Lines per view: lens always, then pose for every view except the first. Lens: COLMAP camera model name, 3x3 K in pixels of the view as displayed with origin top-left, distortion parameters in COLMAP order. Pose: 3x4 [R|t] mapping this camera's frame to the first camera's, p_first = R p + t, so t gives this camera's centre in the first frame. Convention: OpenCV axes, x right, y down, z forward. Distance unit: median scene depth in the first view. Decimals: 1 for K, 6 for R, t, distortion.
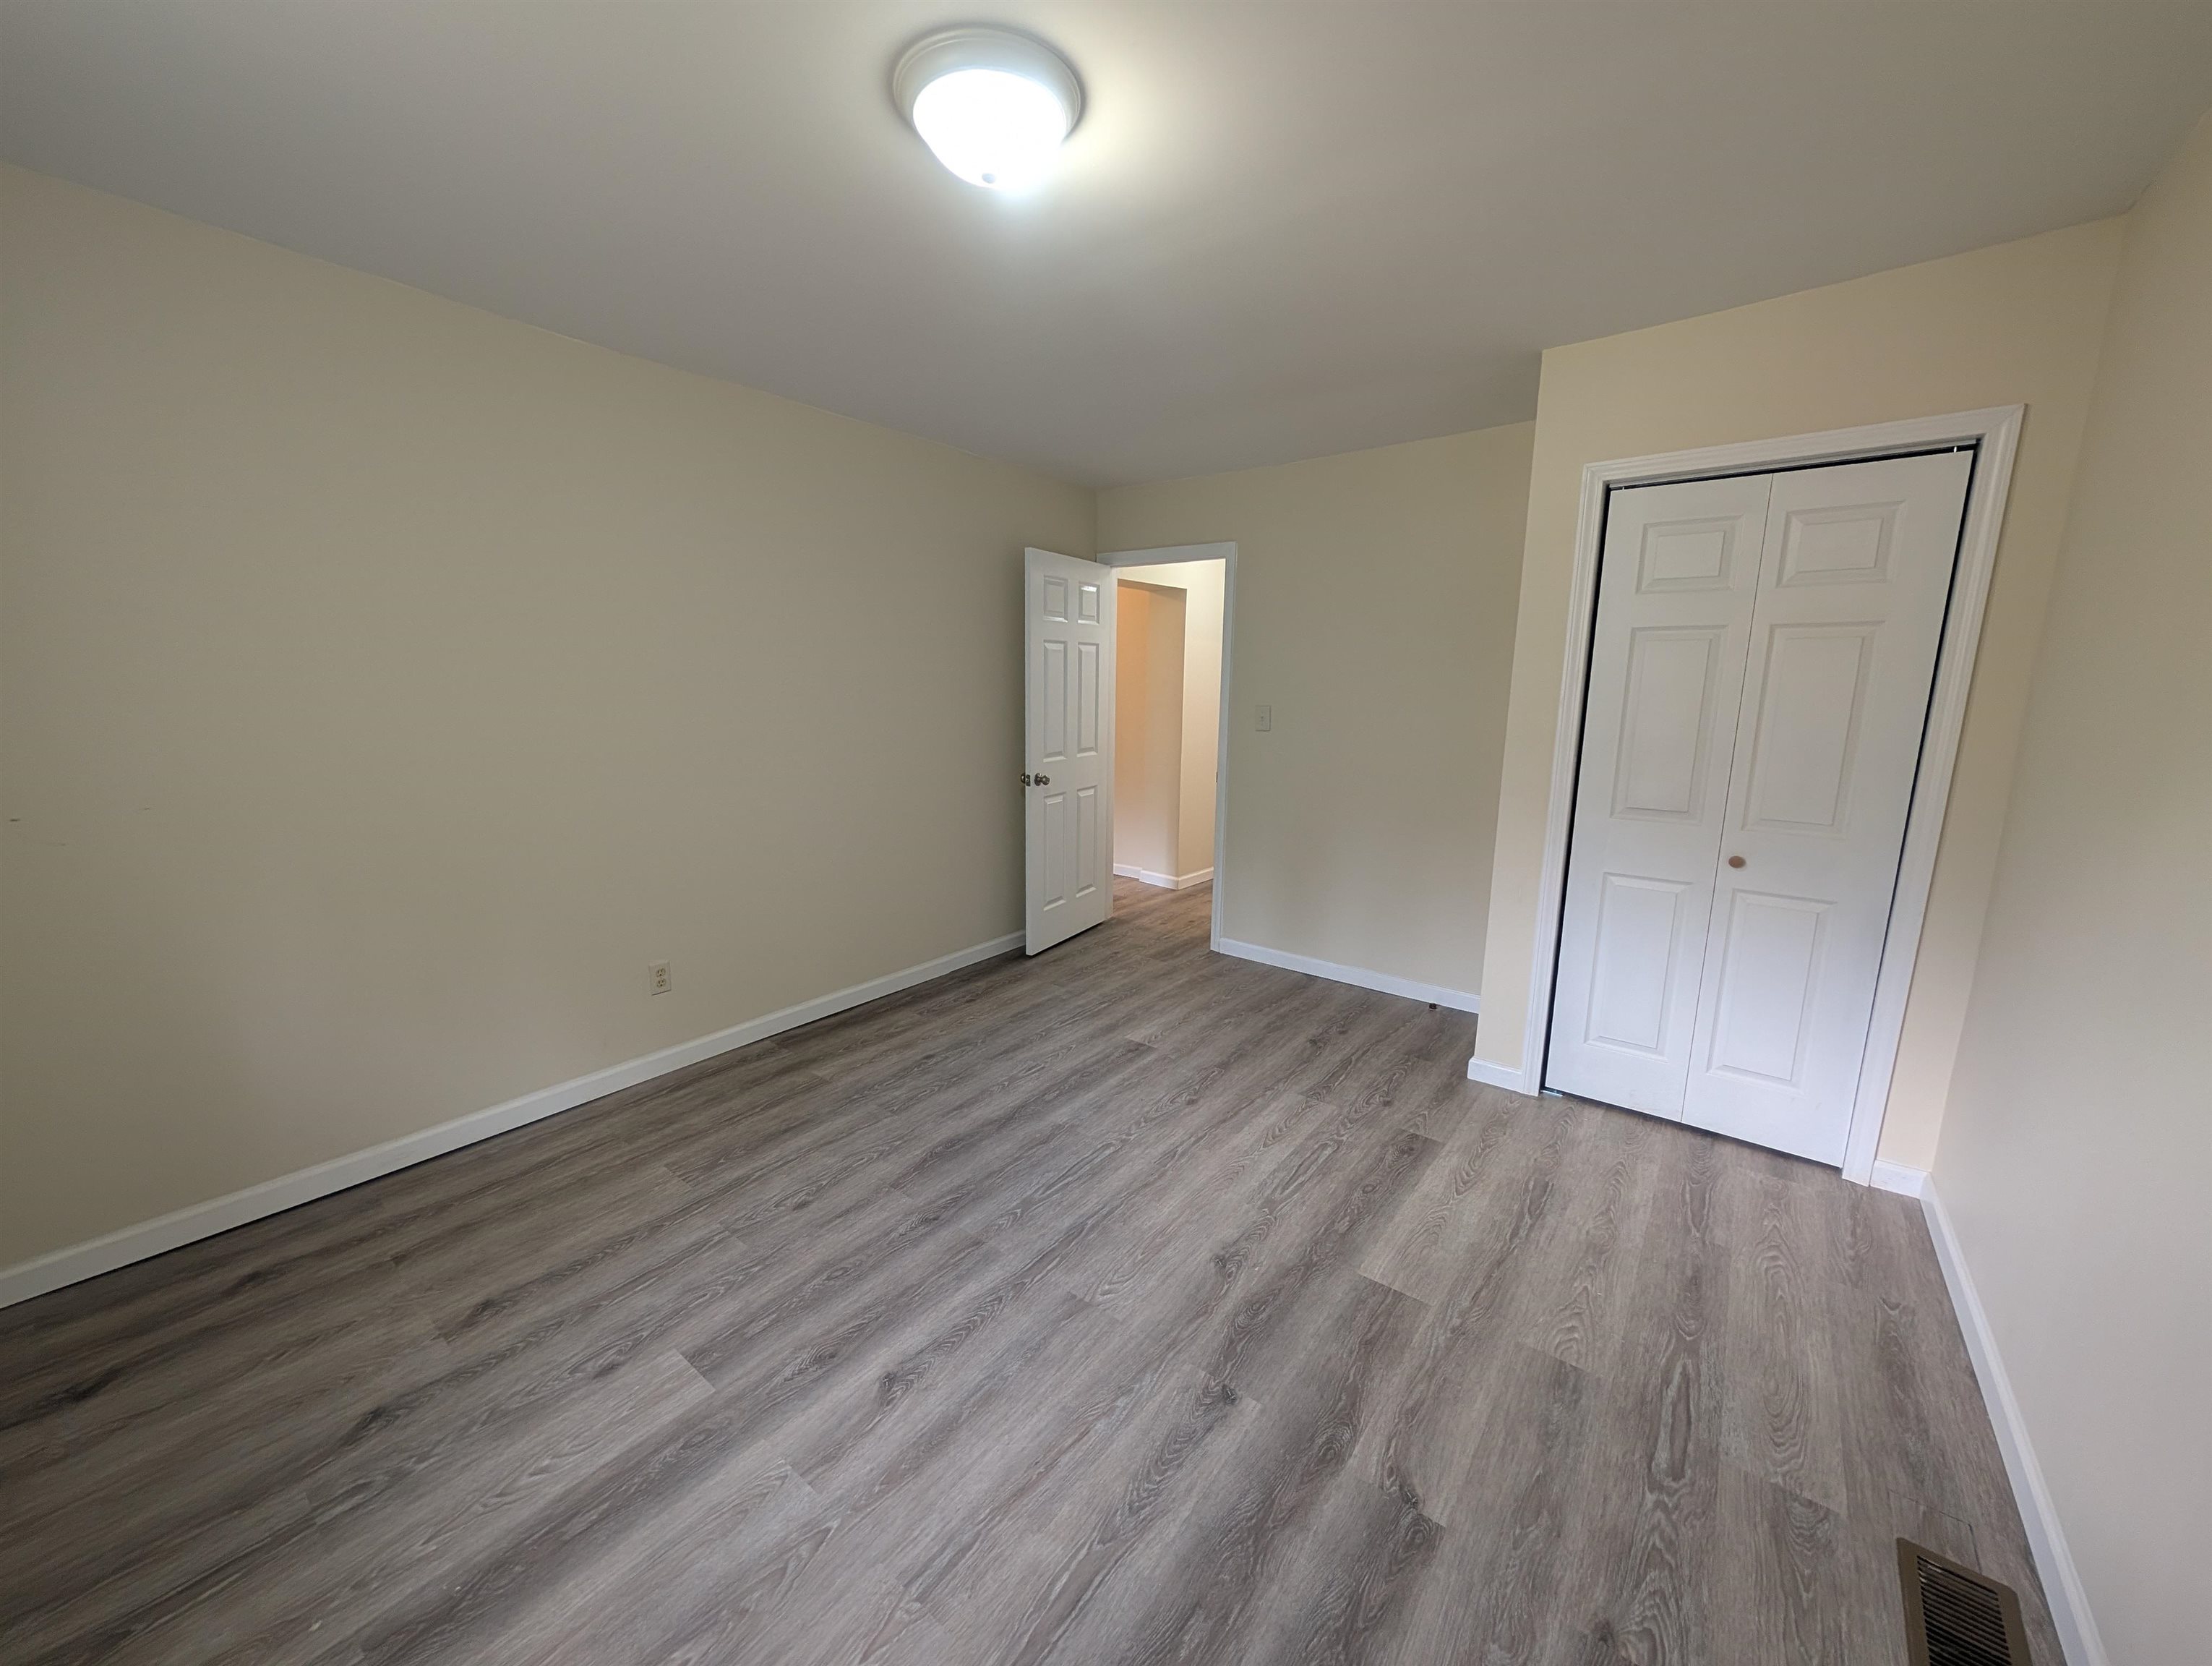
lens RADIAL K [[815.2, 0, 1105.0], [0, 815.2, 829.4], [0, 0, 1]] dist [0.000492, -0.000181]
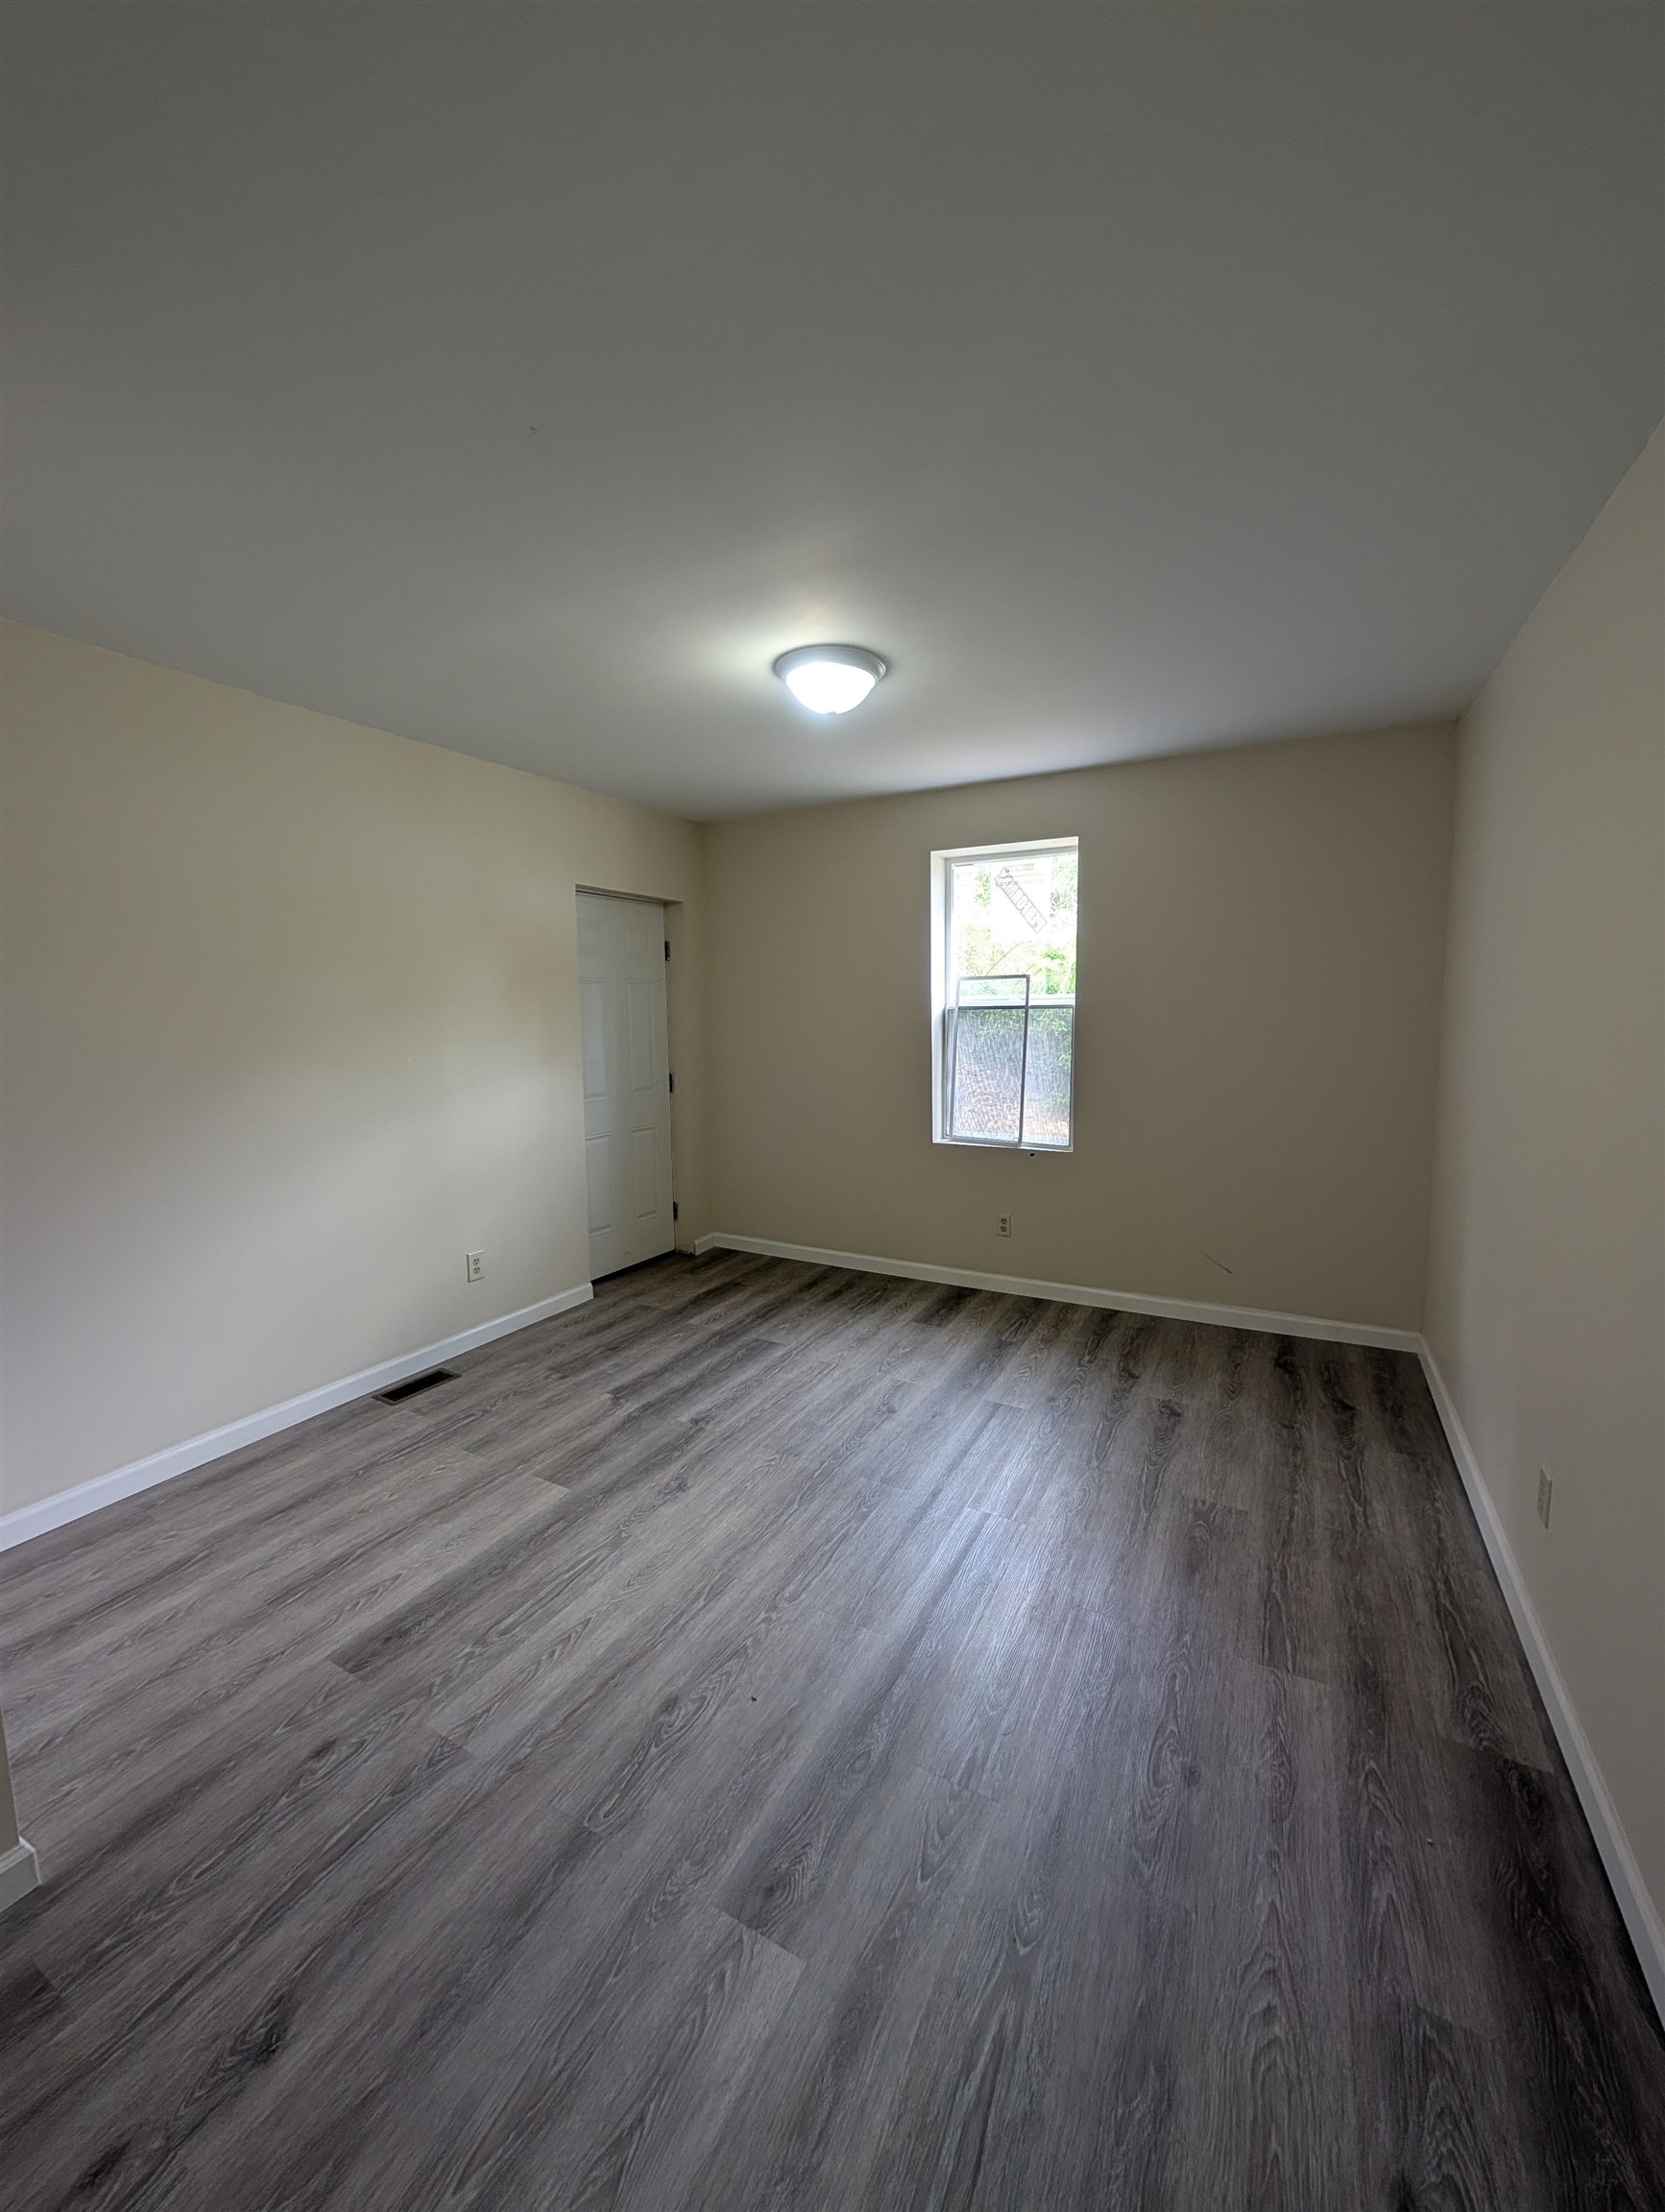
lens RADIAL K [[815.2, 0, 838.4], [0, 815.2, 1104.9], [0, 0, 1]] dist [0.000492, -0.000181]
pose [[-0.985590, 0.025467, -0.167223, 0.090683], [-0.025669, 0.954633, 0.296676, -0.346999], [0.167192, 0.296693, -0.940223, 1.828949]]
